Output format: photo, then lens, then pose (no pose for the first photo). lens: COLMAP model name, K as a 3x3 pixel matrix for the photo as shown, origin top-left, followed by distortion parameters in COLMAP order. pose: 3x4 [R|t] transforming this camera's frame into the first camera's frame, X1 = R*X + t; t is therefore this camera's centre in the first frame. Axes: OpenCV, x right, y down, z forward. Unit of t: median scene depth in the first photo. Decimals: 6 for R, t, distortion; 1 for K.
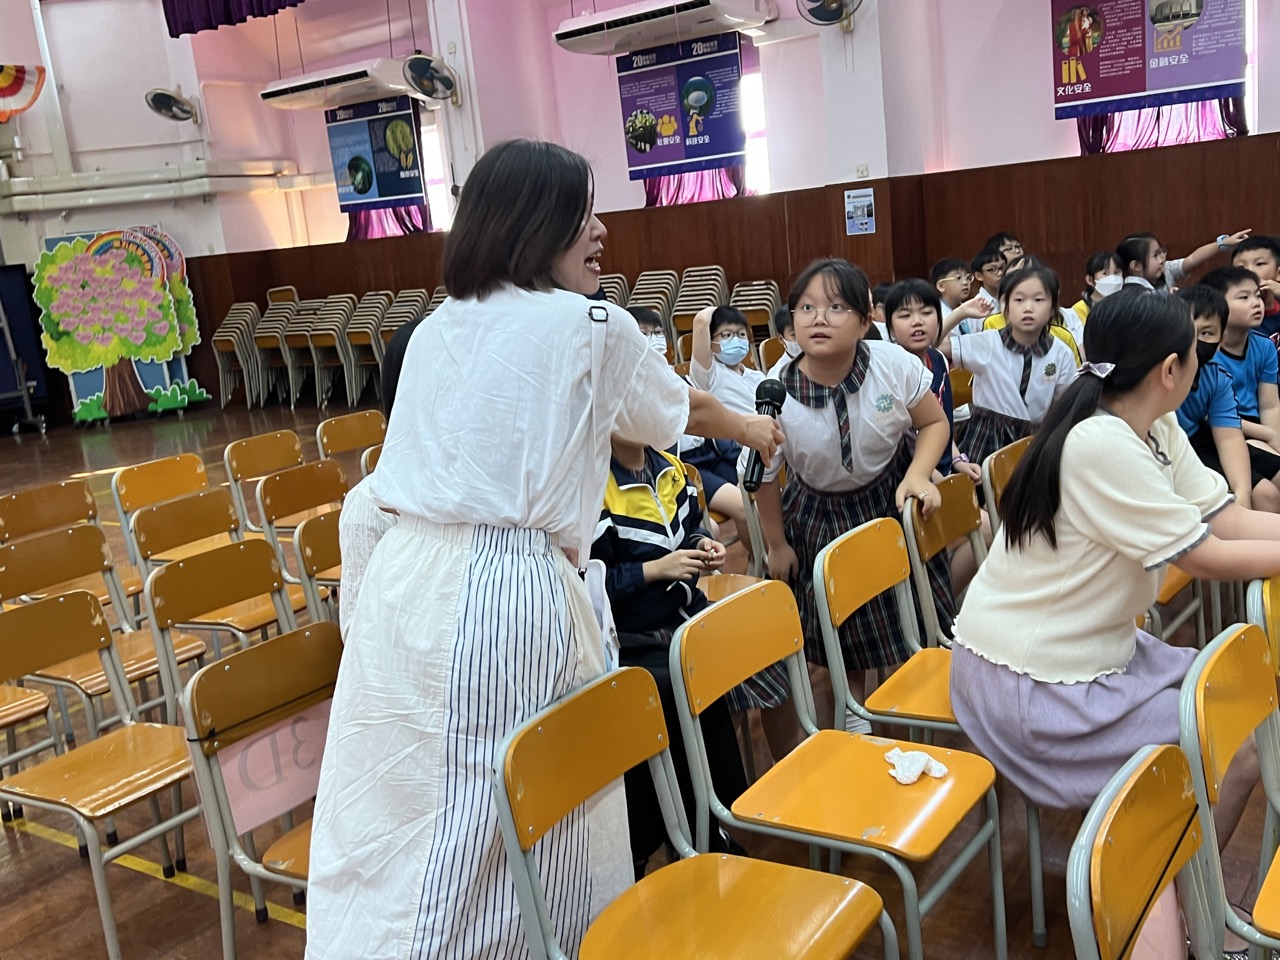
lens RADIAL K [[1278.8, 0, 655.3], [0, 1278.8, 483.6], [0, 0, 1]] dist [0.077644, -0.149110]
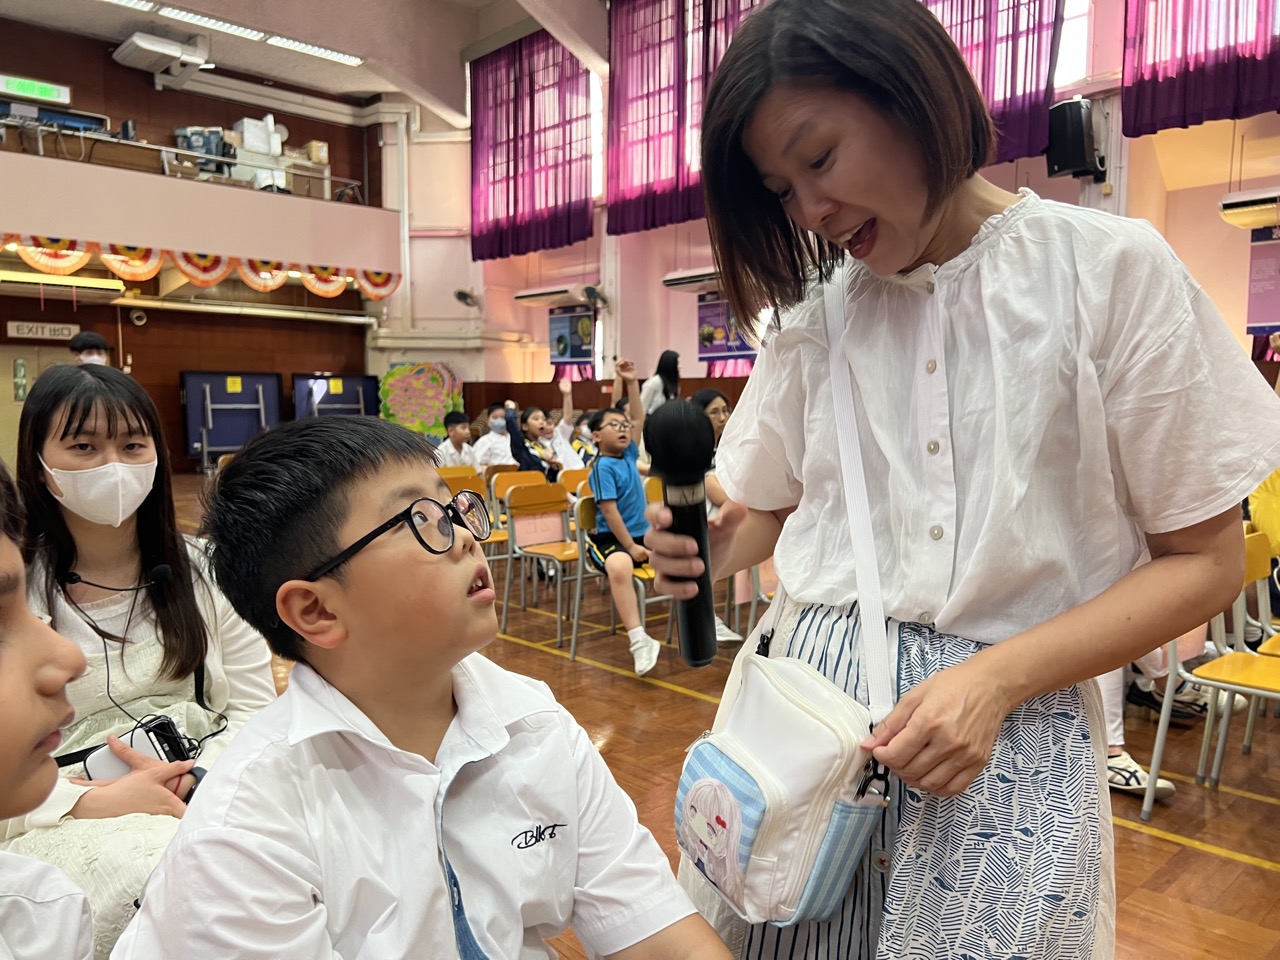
lens RADIAL K [[975.5, 0, 640.0], [0, 975.5, 480.0], [0, 0, 1]] dist [0.042348, -0.031658]
pose [[0.973209, 0.121969, -0.194906, 0.161534], [-0.143054, 0.984851, -0.097996, 0.058878], [0.180001, 0.123252, 0.975914, -0.267537]]
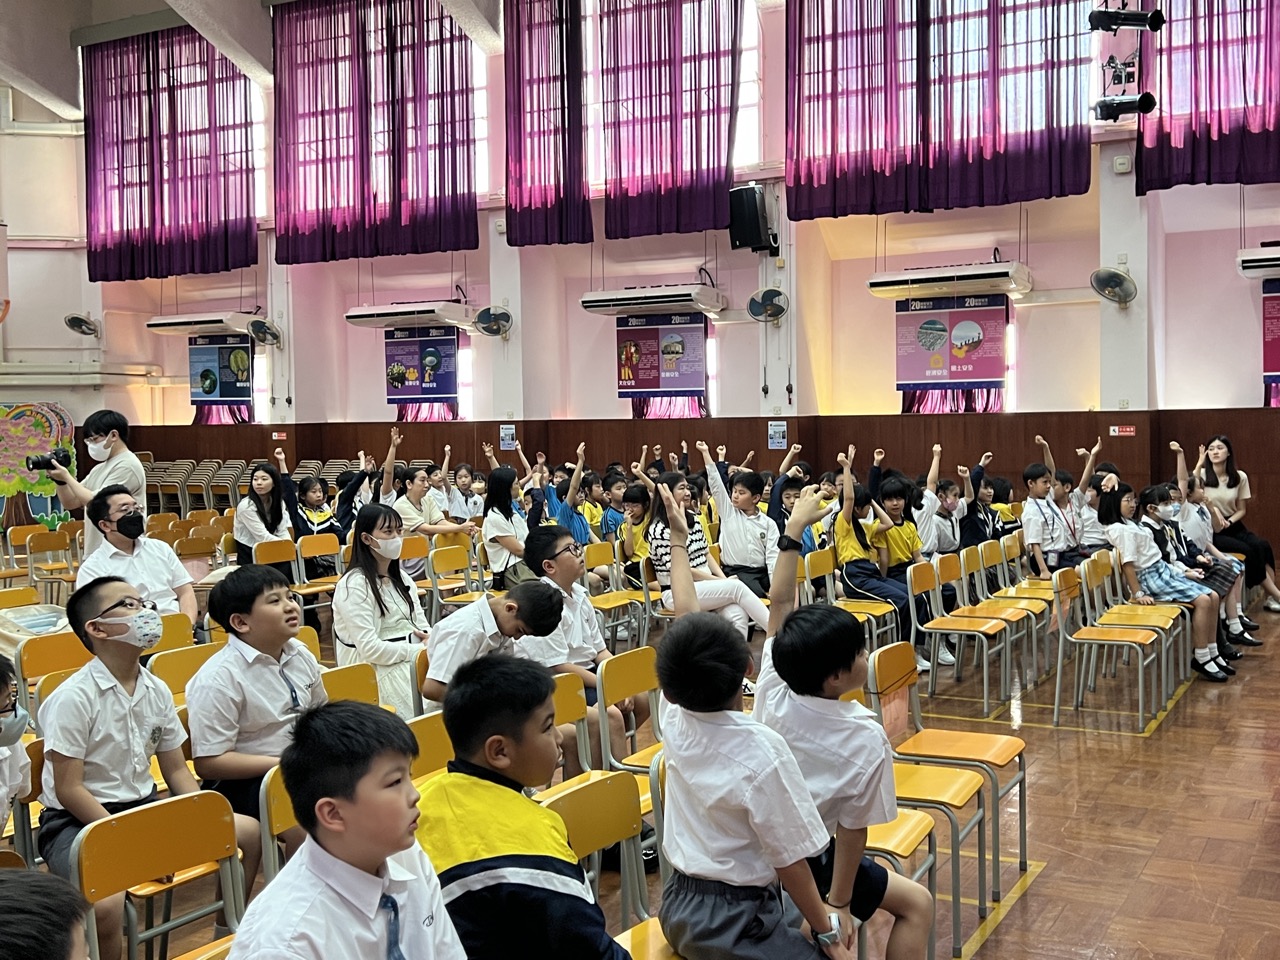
lens RADIAL K [[1376.0, 0, 683.0], [0, 1376.0, 473.3], [0, 0, 1]] dist [0.135928, -0.362229]
pose [[0.988044, 0.084173, 0.129168, 0.112373], [-0.061291, 0.983210, -0.171877, 0.105367], [-0.141467, 0.161905, 0.976613, -0.624744]]
